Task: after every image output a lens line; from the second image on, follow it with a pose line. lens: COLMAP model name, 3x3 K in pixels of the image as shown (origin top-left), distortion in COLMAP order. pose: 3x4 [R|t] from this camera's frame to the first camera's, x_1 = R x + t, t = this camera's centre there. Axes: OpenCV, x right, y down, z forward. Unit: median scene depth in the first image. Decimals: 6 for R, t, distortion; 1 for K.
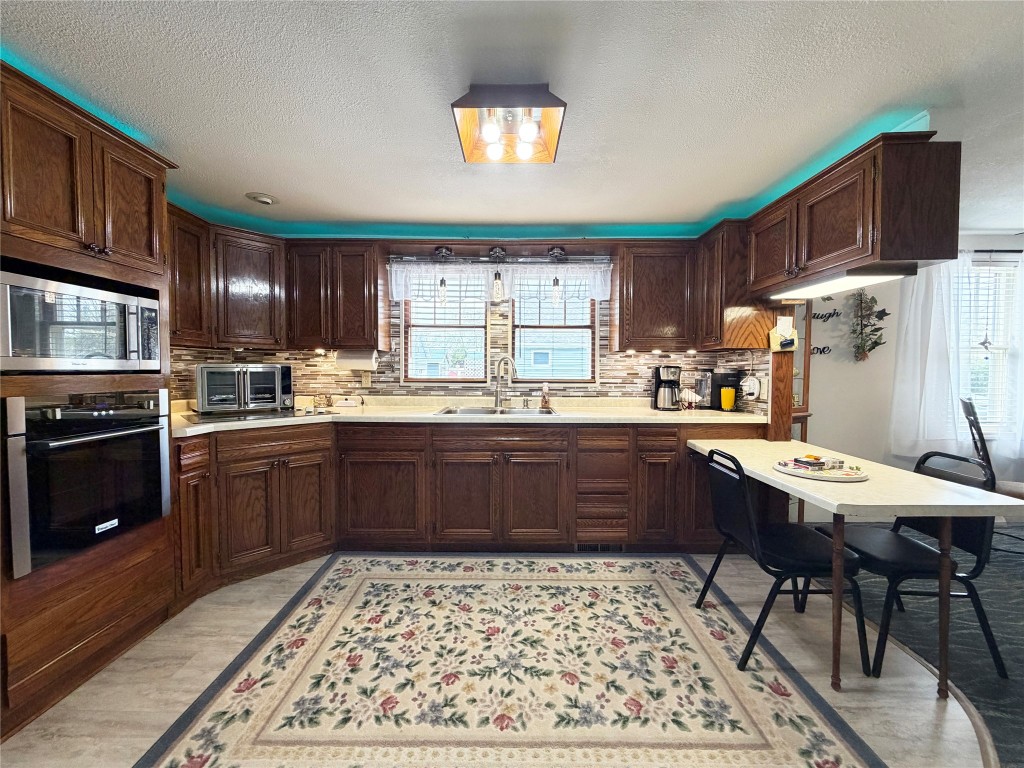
lens RADIAL K [[409.1, 0, 509.6], [0, 409.1, 384.4], [0, 0, 1]] dist [-0.000376, -0.000331]
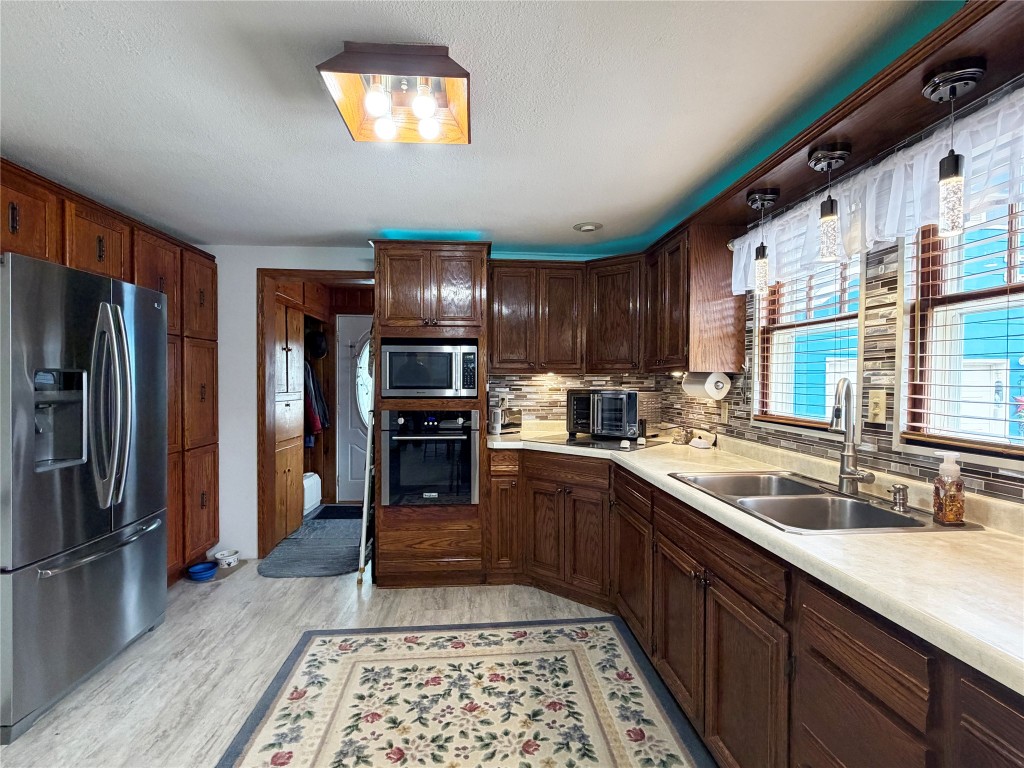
lens RADIAL K [[499.2, 0, 511.6], [0, 499.2, 385.6], [0, 0, 1]] dist [-0.002702, 0.001983]
pose [[0.082850, 0.007017, -0.996537, 0.675048], [-0.038926, 0.999235, 0.003799, -0.067424], [0.995802, 0.038476, 0.083059, 0.803071]]
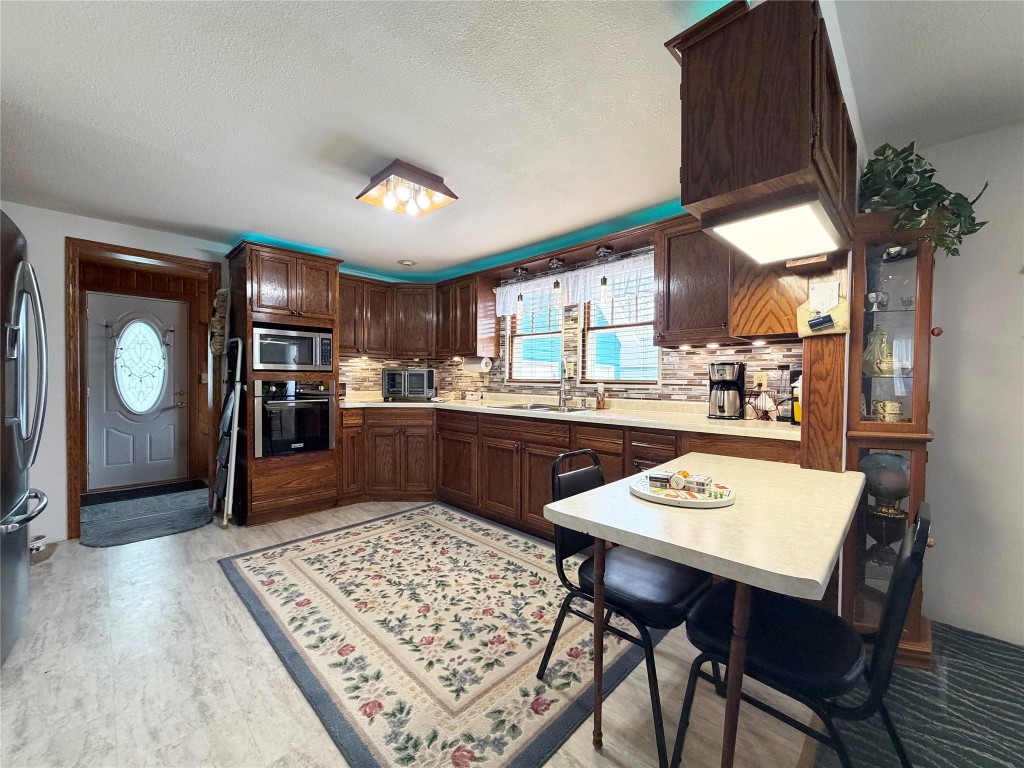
lens RADIAL K [[409.1, 0, 509.4], [0, 409.1, 384.4], [0, 0, 1]] dist [-0.000376, -0.000331]
pose [[0.712858, 0.009864, -0.701239, 0.864084], [-0.027916, 0.999508, -0.014319, 0.026441], [0.700753, 0.029783, 0.712782, 0.190050]]
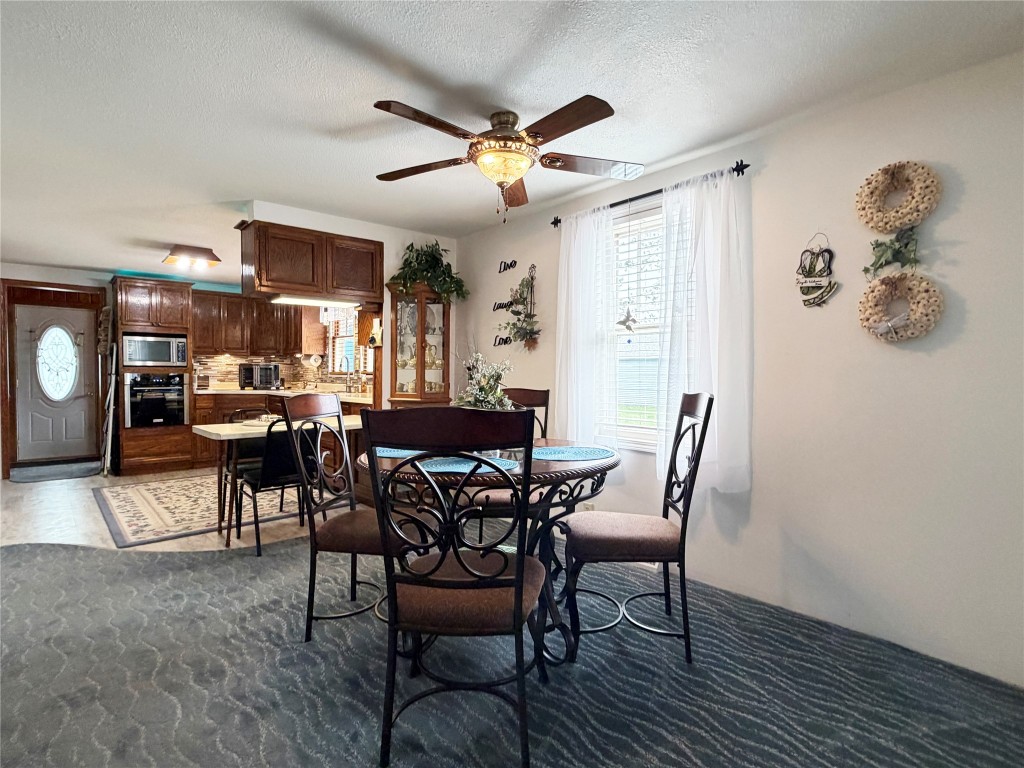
lens RADIAL K [[531.0, 0, 515.2], [0, 531.0, 385.3], [0, 0, 1]] dist [-0.003282, -0.000369]
pose [[0.670065, 0.014628, -0.742159, 2.411393], [-0.025816, 0.999660, -0.003604, 0.035330], [0.741854, 0.021574, 0.670215, 0.258849]]
